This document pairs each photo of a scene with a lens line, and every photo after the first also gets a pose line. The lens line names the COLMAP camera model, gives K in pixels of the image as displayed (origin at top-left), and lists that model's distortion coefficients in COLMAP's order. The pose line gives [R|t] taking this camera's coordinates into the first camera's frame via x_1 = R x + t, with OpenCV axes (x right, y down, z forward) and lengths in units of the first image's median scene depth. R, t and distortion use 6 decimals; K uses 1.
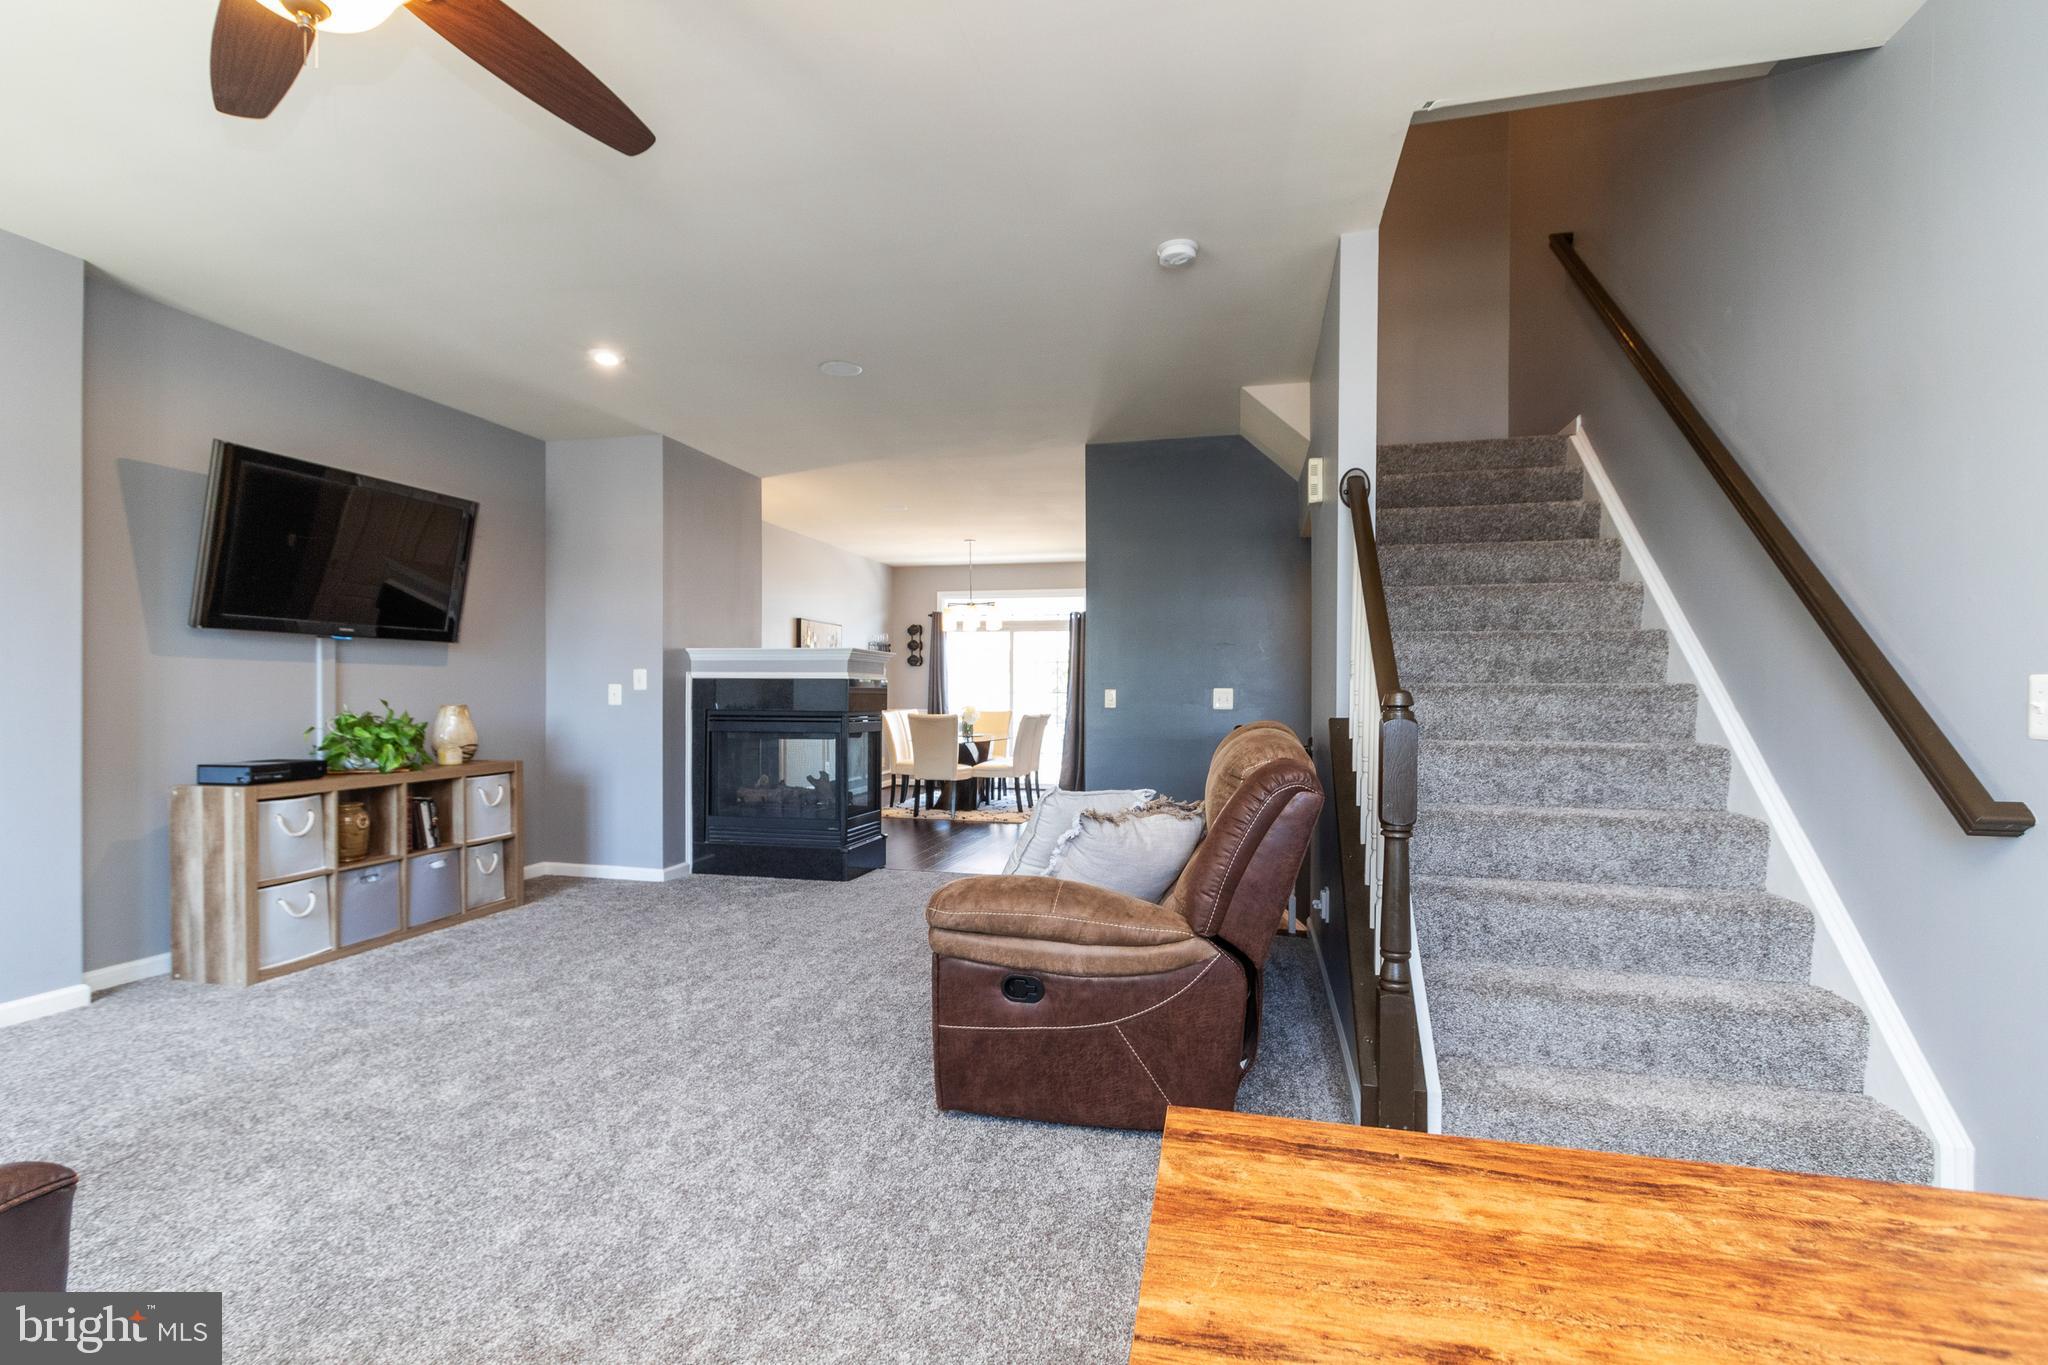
lens RADIAL K [[947.1, 0, 997.3], [0, 947.1, 707.1], [0, 0, 1]] dist [0.004059, -0.001216]
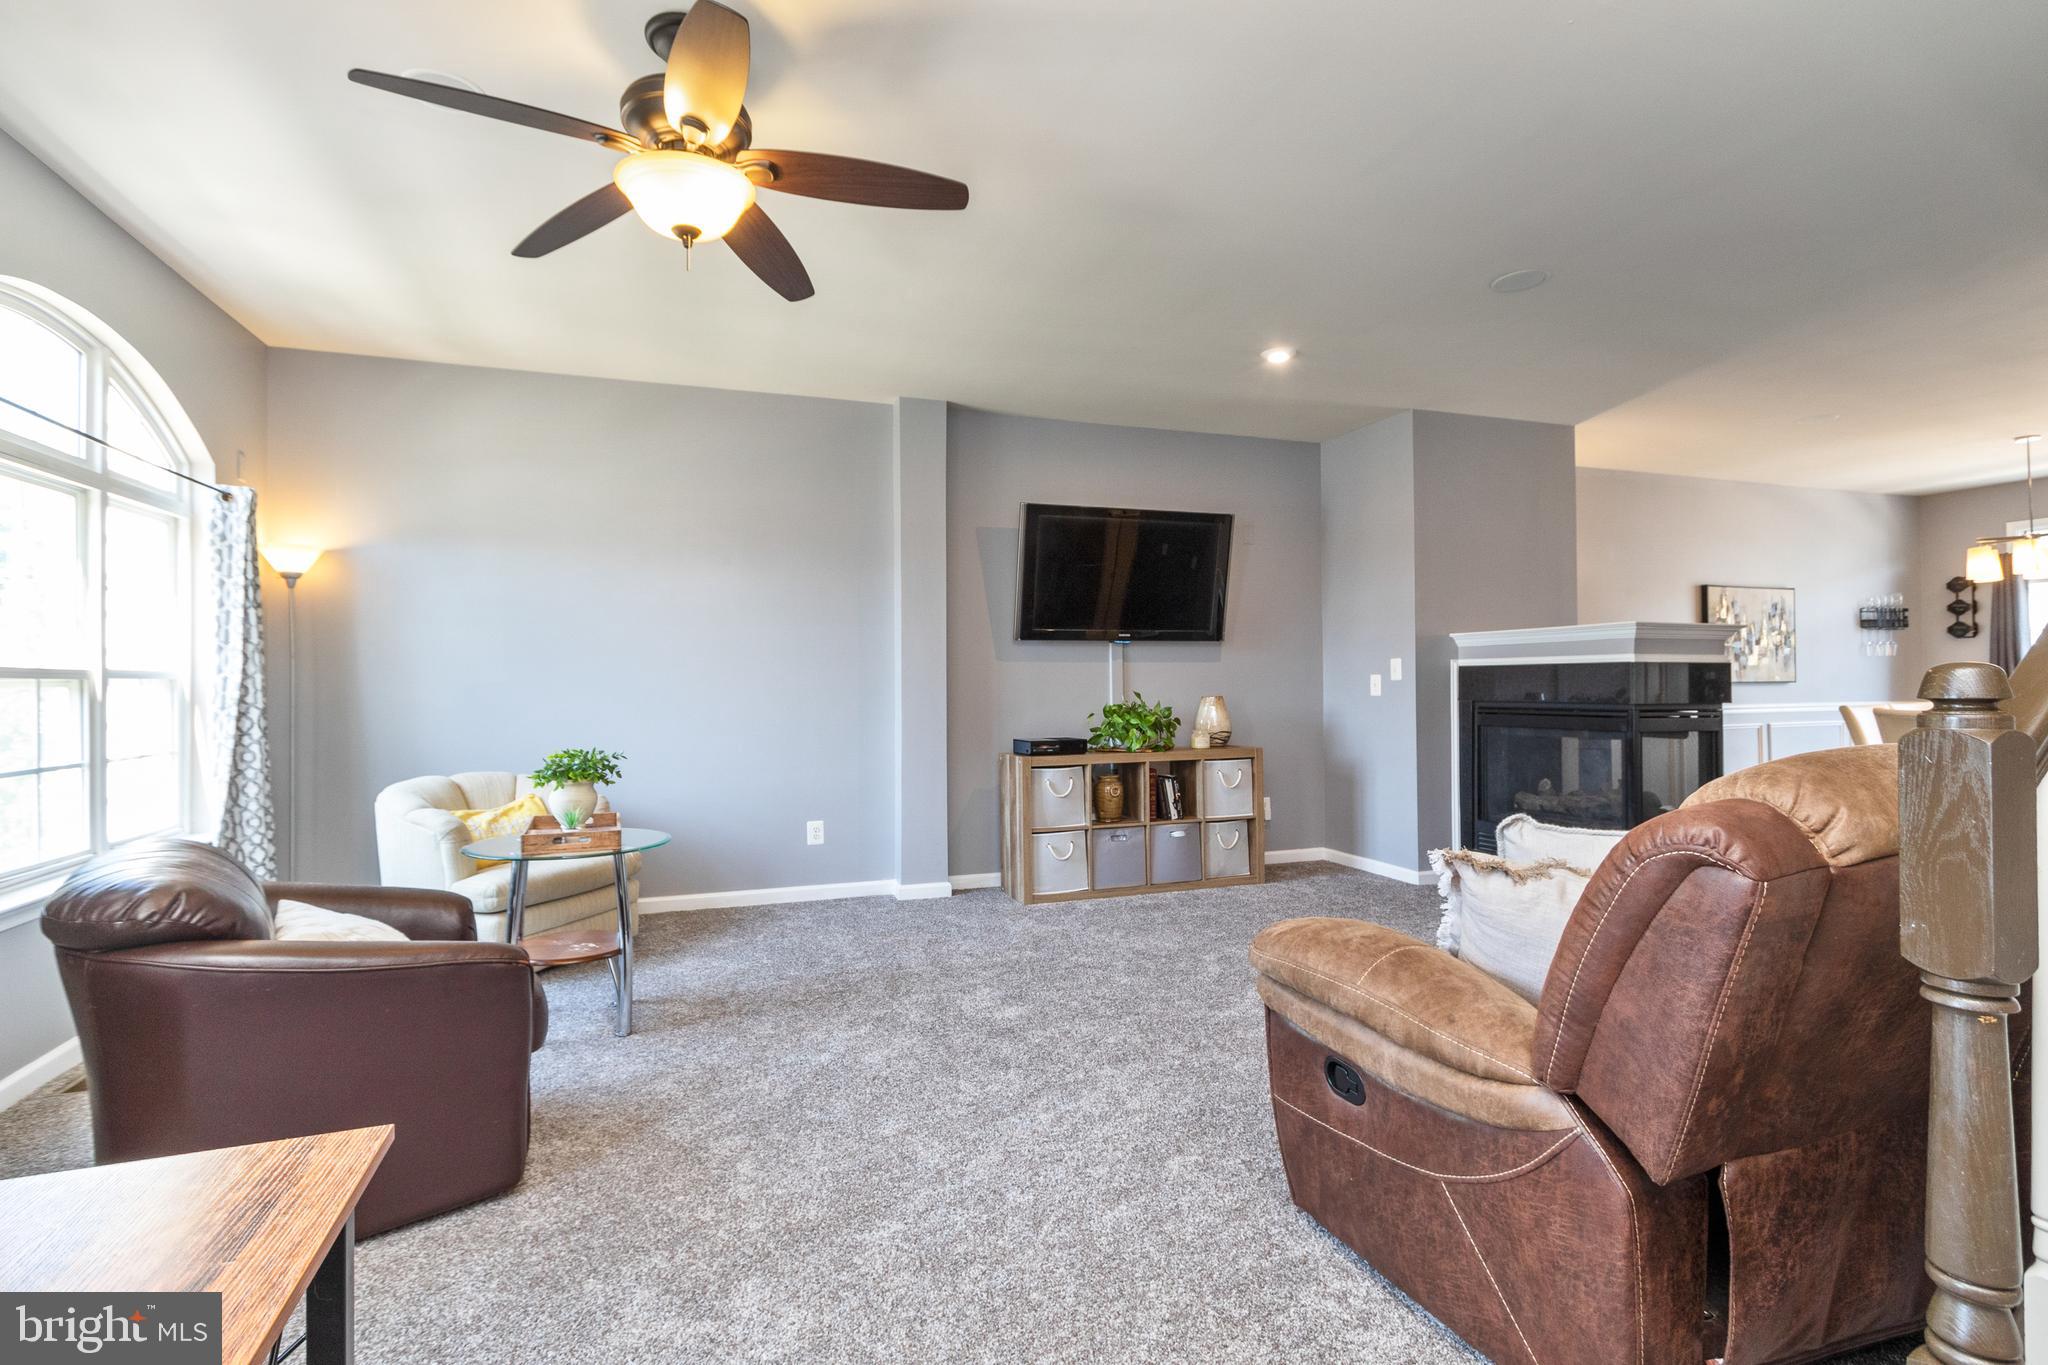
lens RADIAL K [[947.1, 0, 1031.1], [0, 947.1, 682.2], [0, 0, 1]] dist [0.004059, -0.001216]
pose [[0.558746, -0.012335, -0.829247, 0.274006], [-0.001457, 0.999873, -0.015855, -0.000594], [0.829338, 0.010067, 0.558657, 0.206591]]
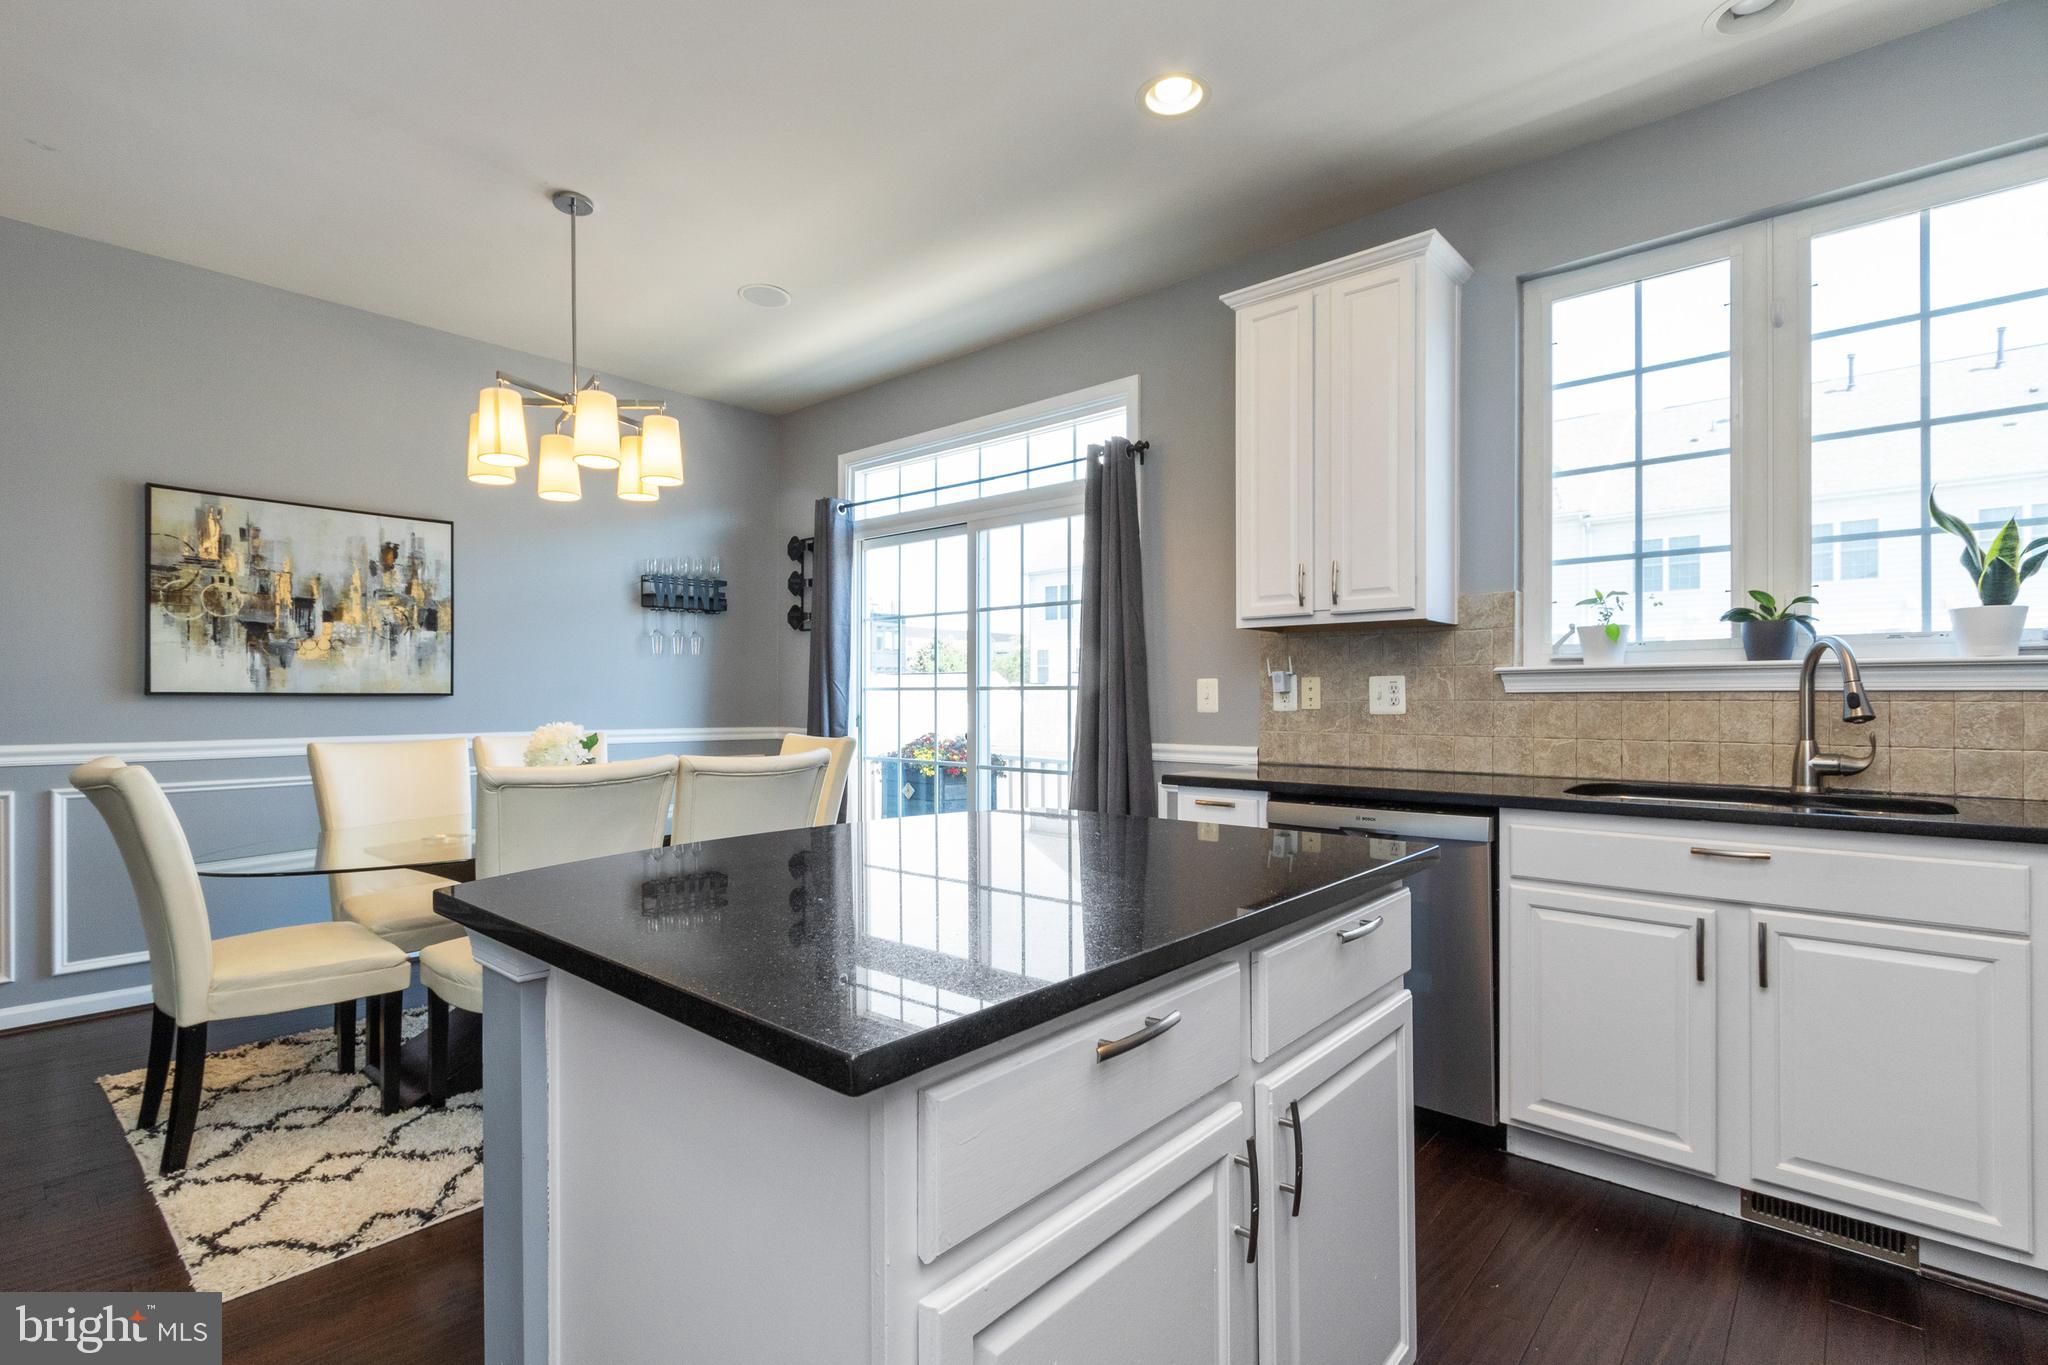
lens RADIAL K [[947.1, 0, 1004.4], [0, 947.1, 695.0], [0, 0, 1]] dist [0.004059, -0.001216]
pose [[0.885163, -0.003963, -0.465264, 0.543387], [-0.004778, 0.999834, -0.017607, -0.016176], [0.465256, 0.017808, 0.884997, 1.757374]]
